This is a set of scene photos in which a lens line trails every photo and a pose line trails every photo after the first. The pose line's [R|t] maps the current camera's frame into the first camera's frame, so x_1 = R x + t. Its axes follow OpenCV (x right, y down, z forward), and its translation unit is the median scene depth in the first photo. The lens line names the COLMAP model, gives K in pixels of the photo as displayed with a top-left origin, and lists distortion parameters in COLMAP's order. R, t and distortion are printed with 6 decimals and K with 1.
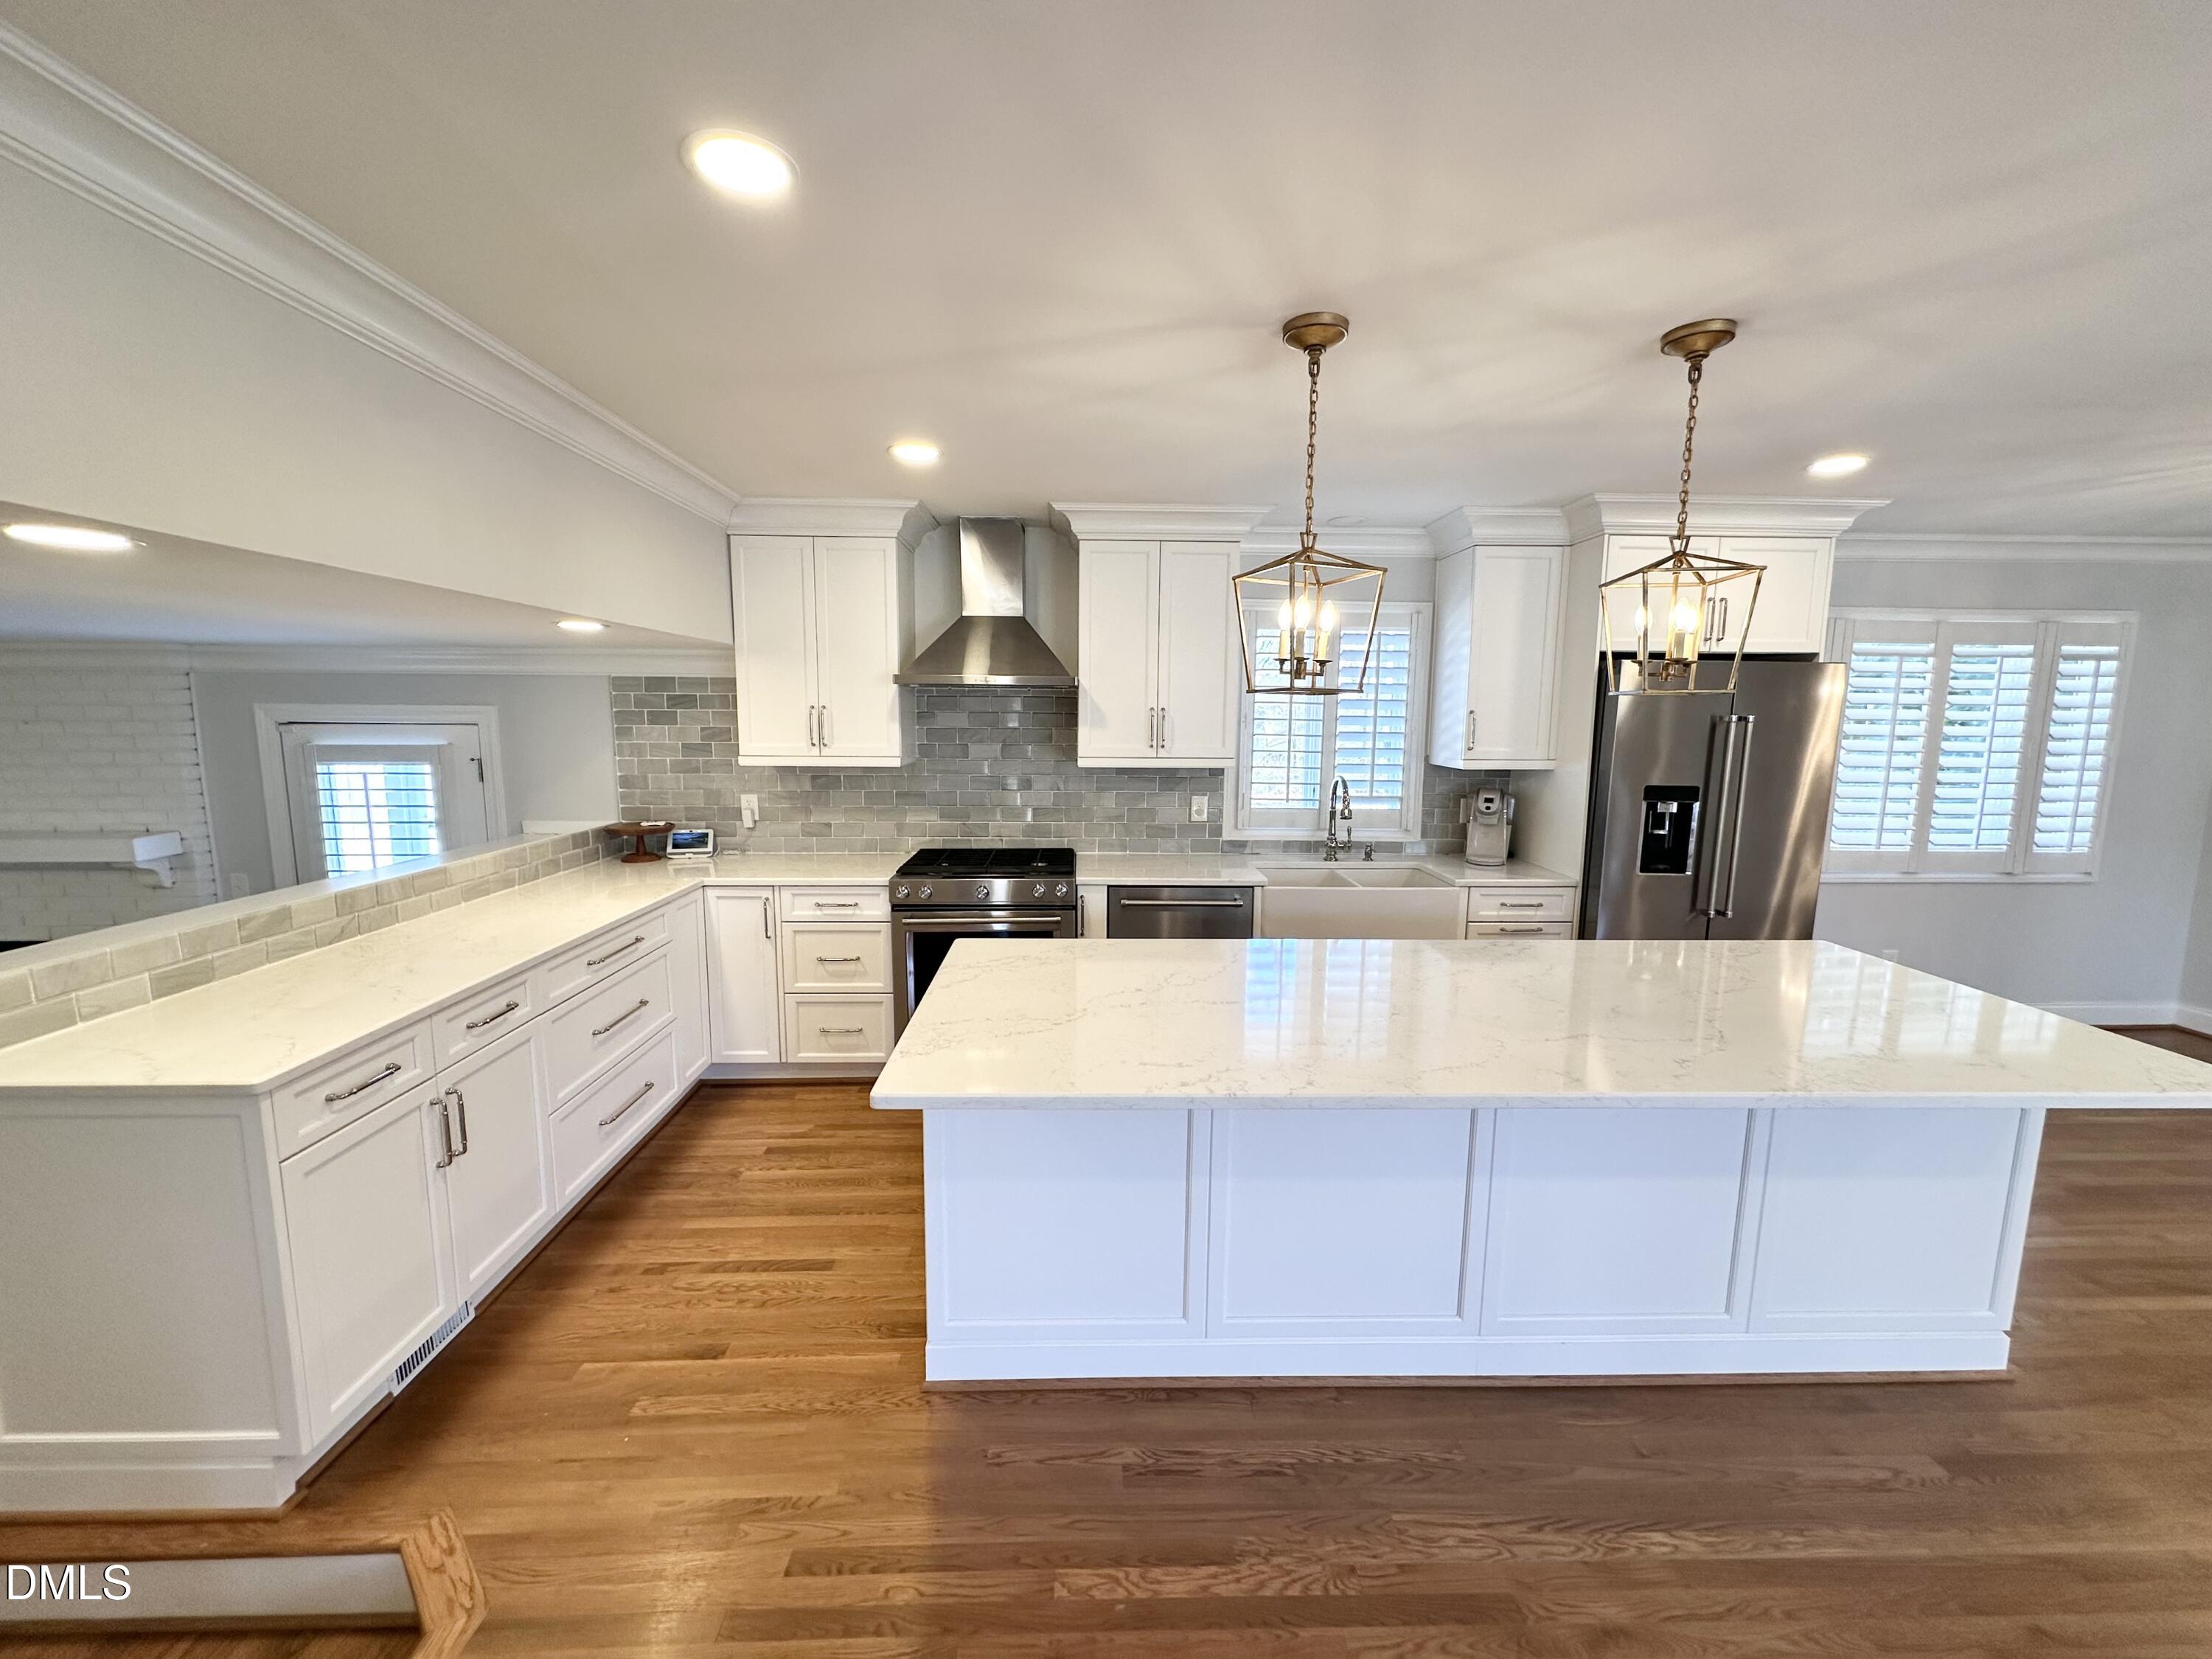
lens RADIAL K [[884.7, 0, 1104.1], [0, 884.7, 826.5], [0, 0, 1]] dist [-0.002117, 0.000606]
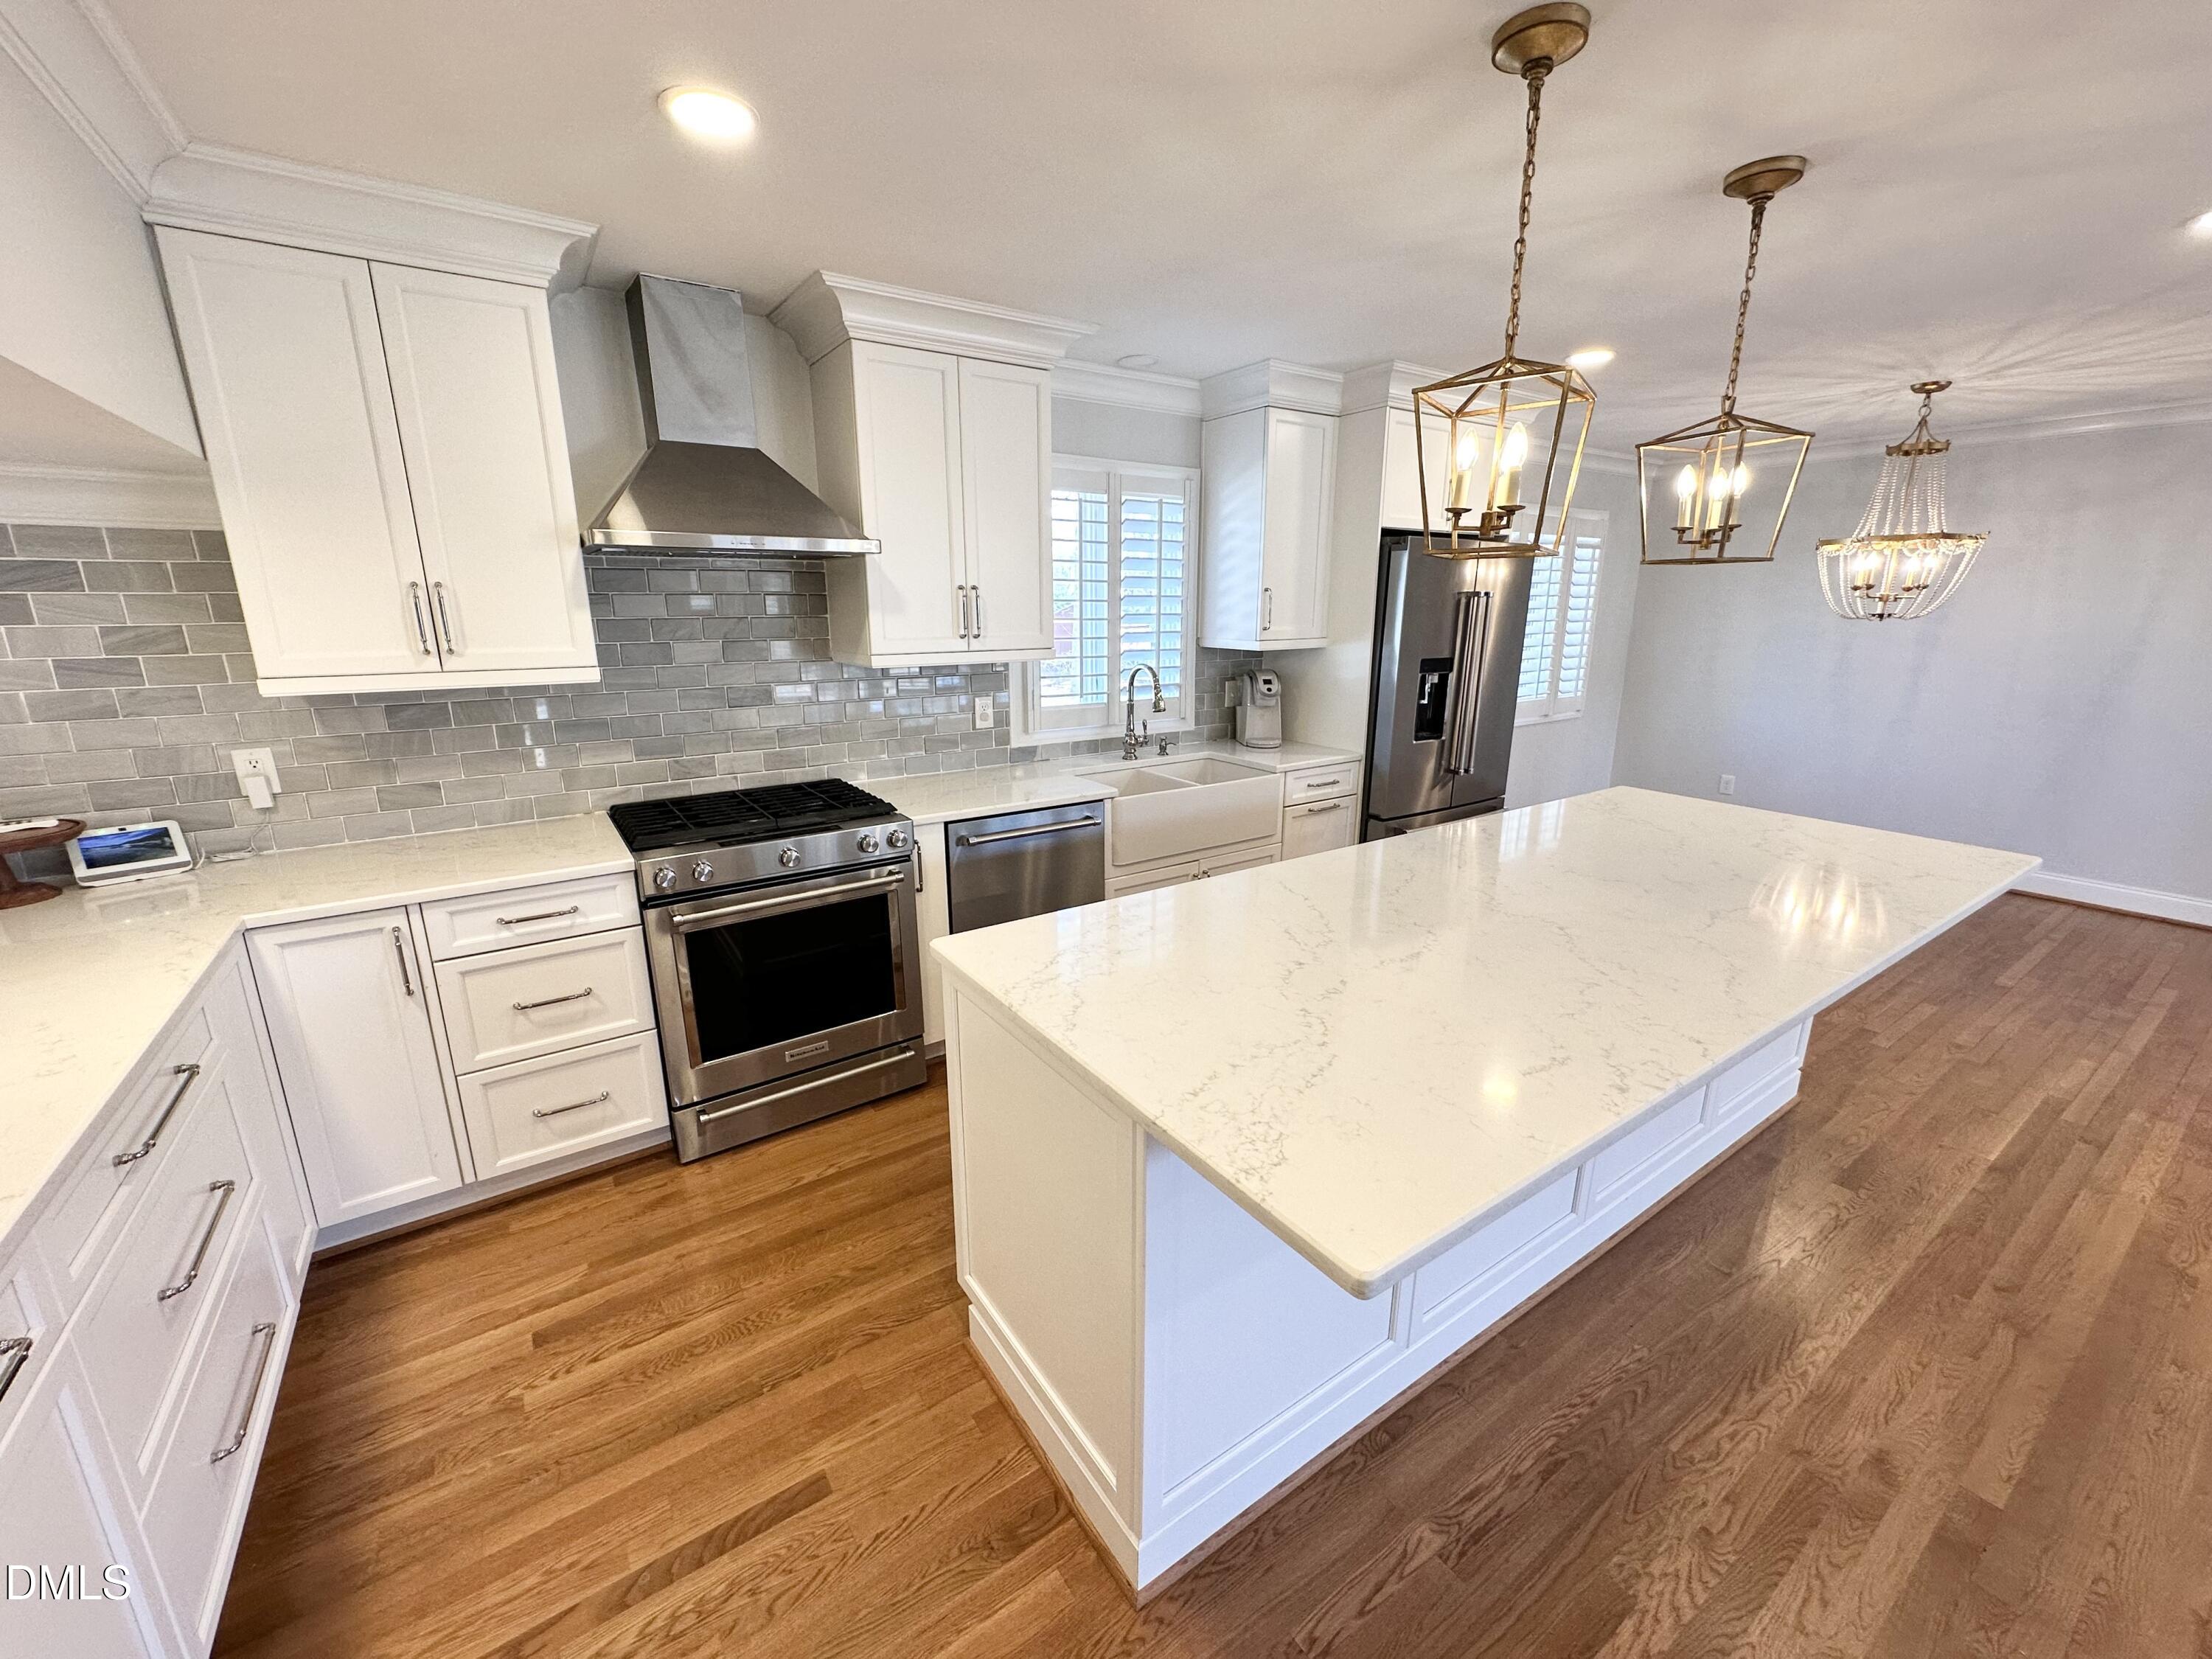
lens RADIAL K [[884.7, 0, 1104.1], [0, 884.7, 826.5], [0, 0, 1]] dist [-0.002117, 0.000606]
pose [[0.842319, -0.143136, 0.519625, -0.267197], [0.078622, 0.986410, 0.144268, -0.028400], [-0.533214, -0.080665, 0.842126, 0.266237]]
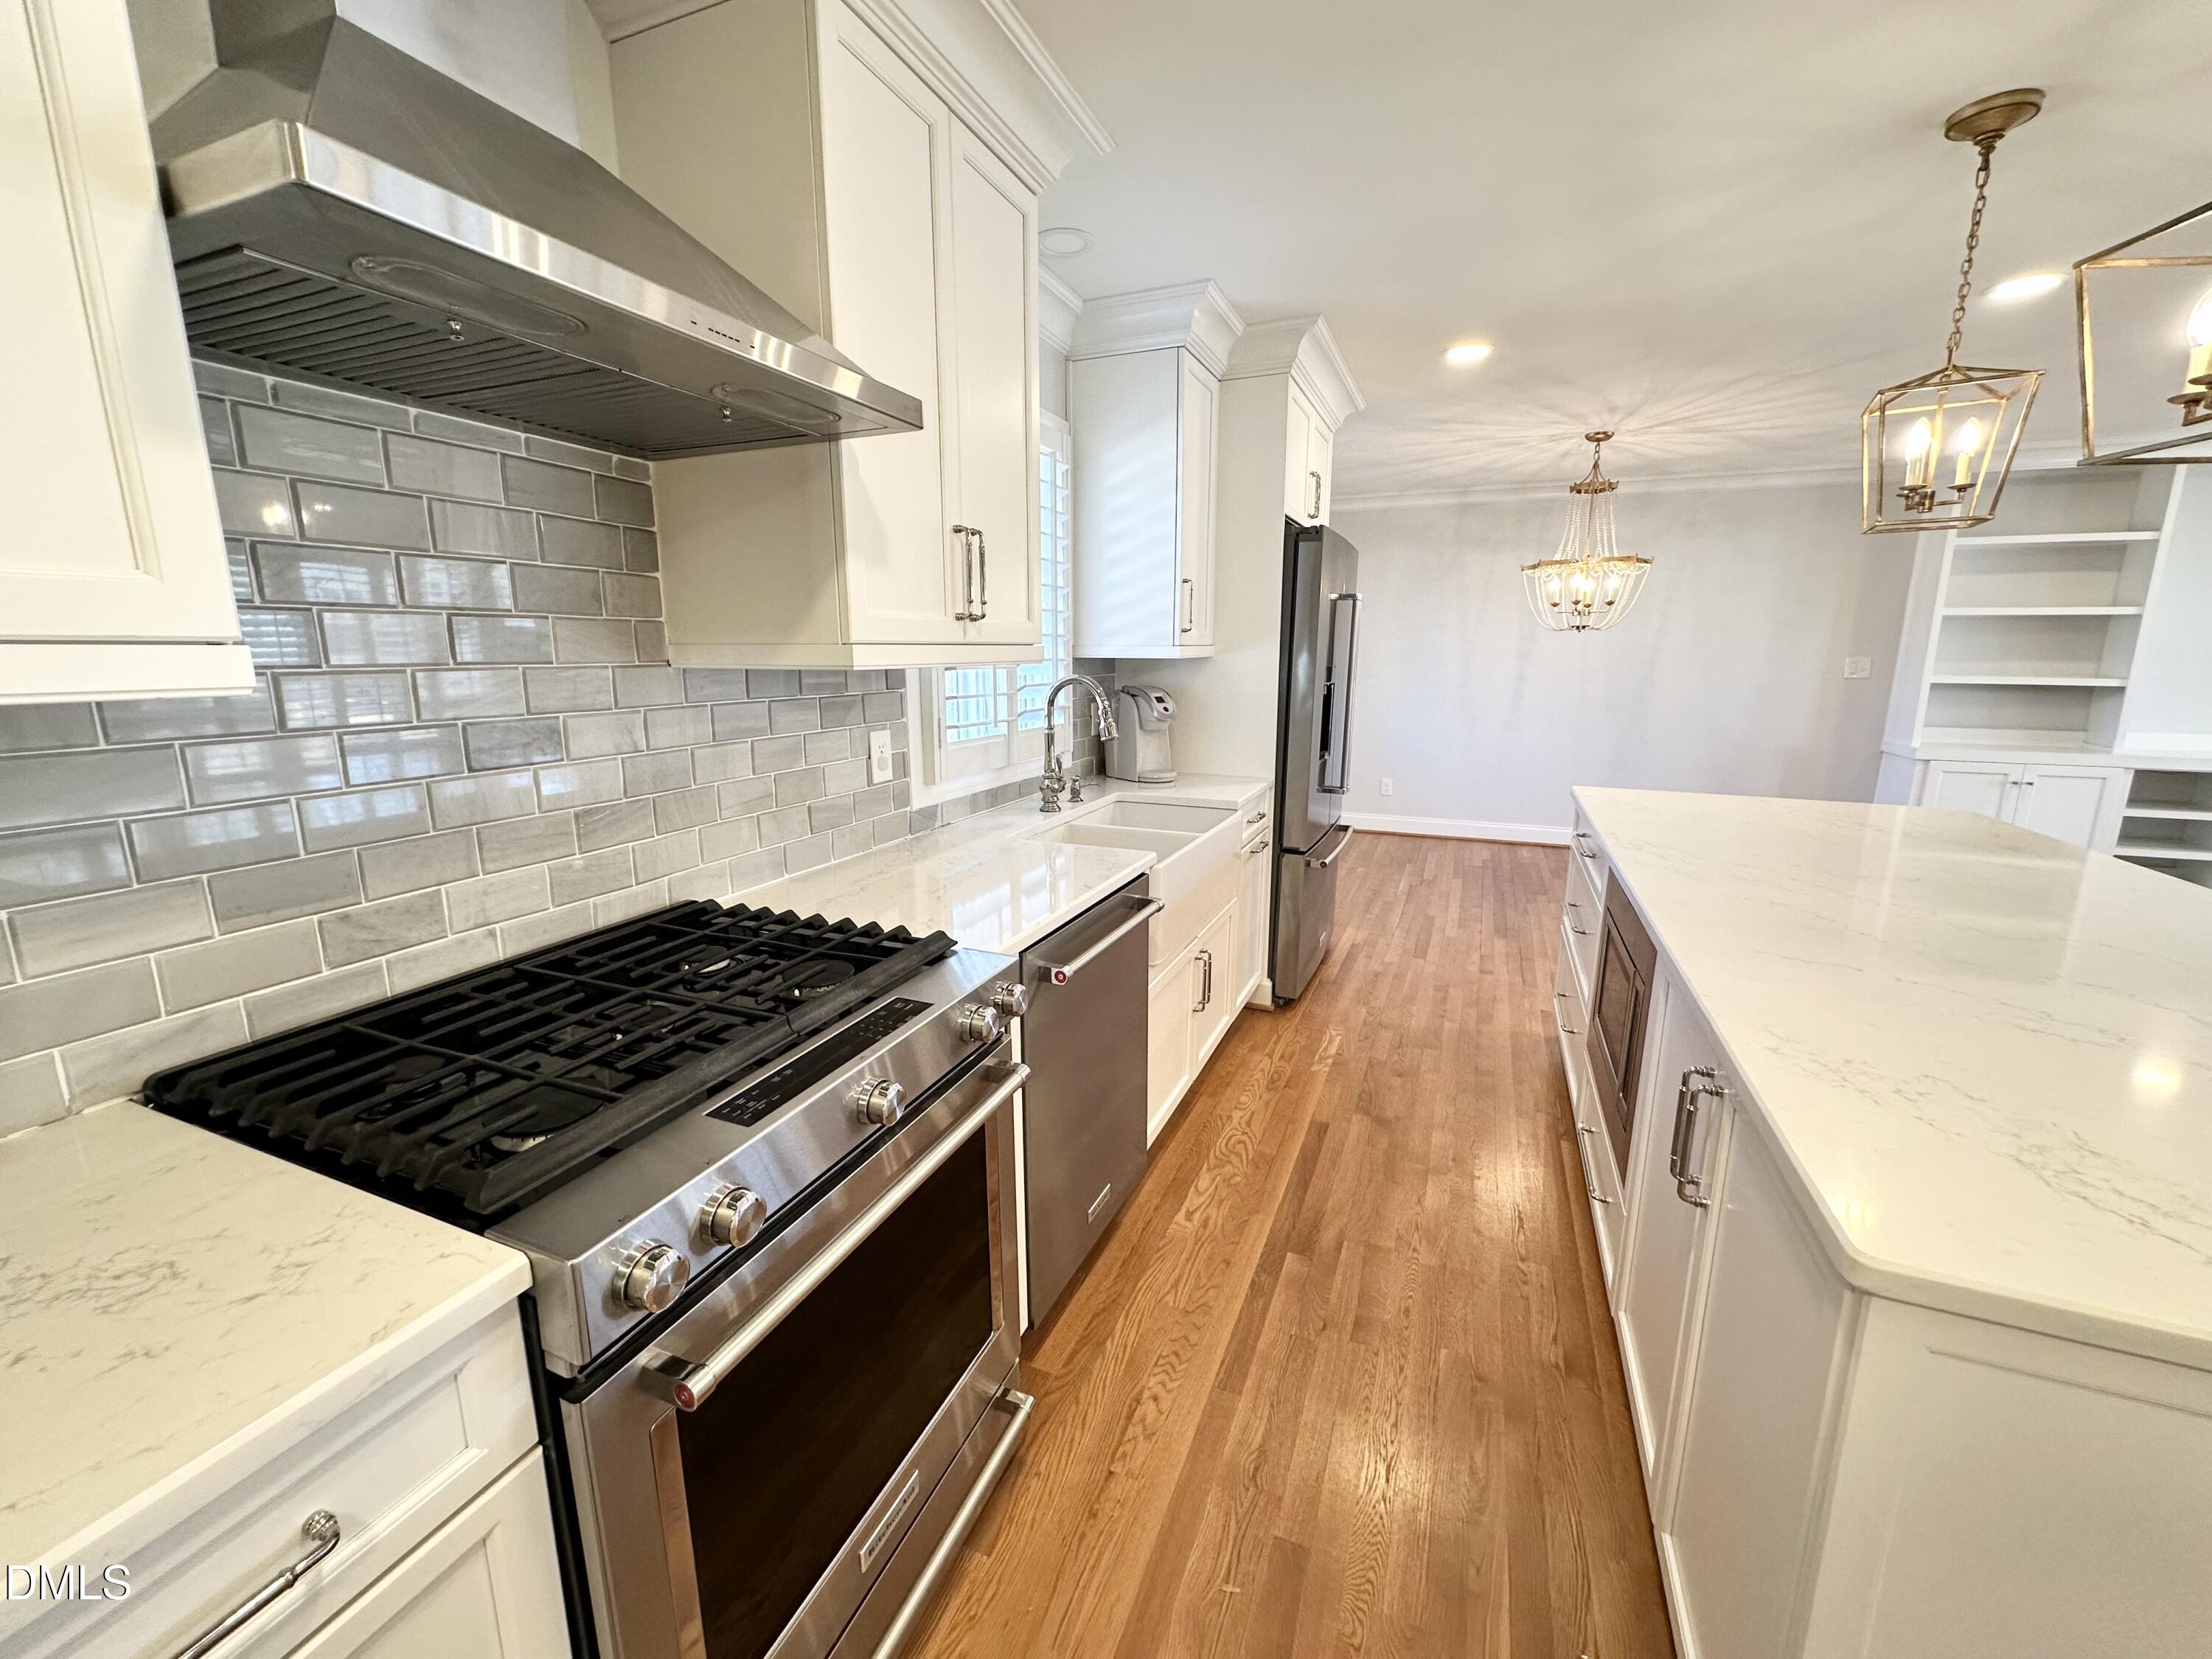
lens RADIAL K [[884.7, 0, 1104.1], [0, 884.7, 826.5], [0, 0, 1]] dist [-0.002117, 0.000606]
pose [[0.413660, -0.188342, 0.890737, -0.325313], [0.122122, 0.981005, 0.150715, -0.045904], [-0.902204, 0.046434, 0.428803, 0.748118]]
